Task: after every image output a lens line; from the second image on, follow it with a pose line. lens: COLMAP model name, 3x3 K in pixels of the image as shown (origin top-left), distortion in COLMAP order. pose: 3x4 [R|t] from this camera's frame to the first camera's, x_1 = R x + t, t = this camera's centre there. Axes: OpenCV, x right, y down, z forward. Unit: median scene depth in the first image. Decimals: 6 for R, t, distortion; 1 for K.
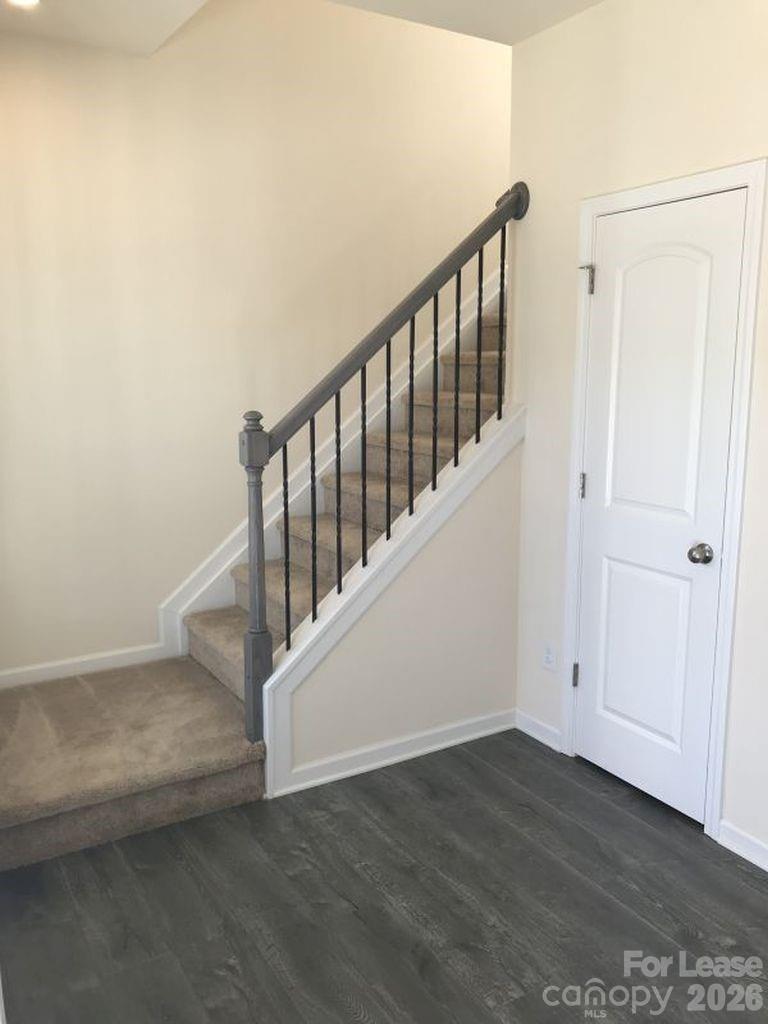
lens RADIAL K [[847.4, 0, 384.9], [0, 847.4, 507.7], [0, 0, 1]] dist [0.048316, -0.023966]
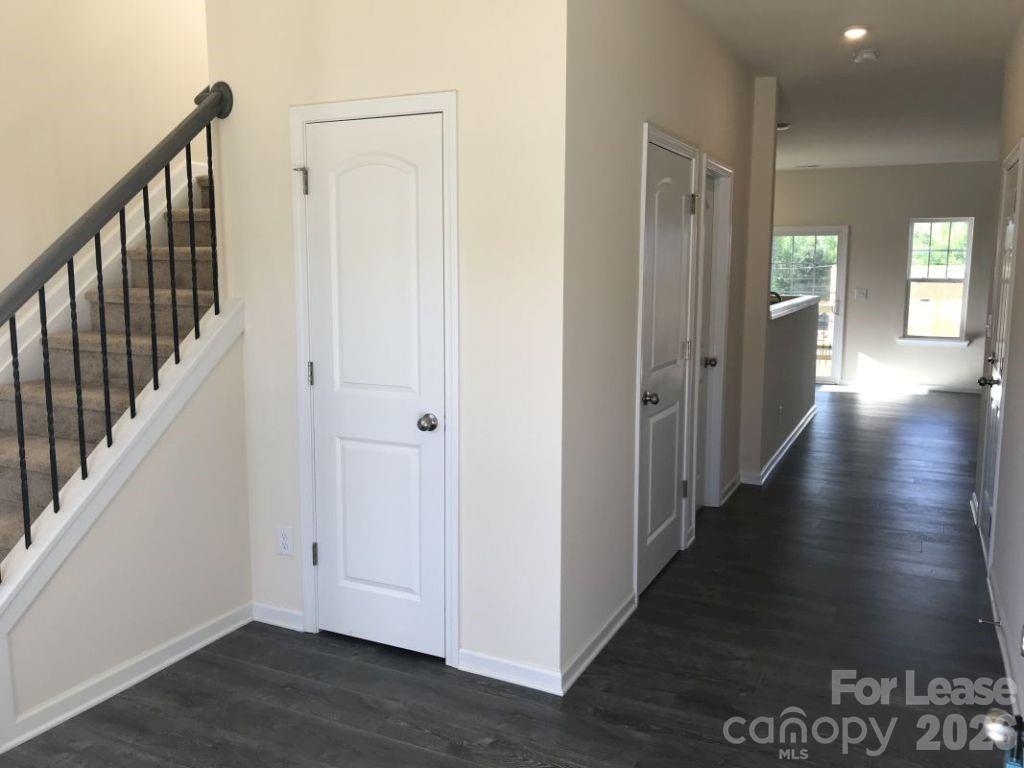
lens RADIAL K [[847.4, 0, 515.0], [0, 847.4, 381.5], [0, 0, 1]] dist [0.048316, -0.023966]
pose [[0.848732, -0.076027, 0.523330, -0.108610], [0.091107, 0.995836, -0.003086, 0.011013], [-0.520916, 0.050299, 0.852125, -0.039044]]
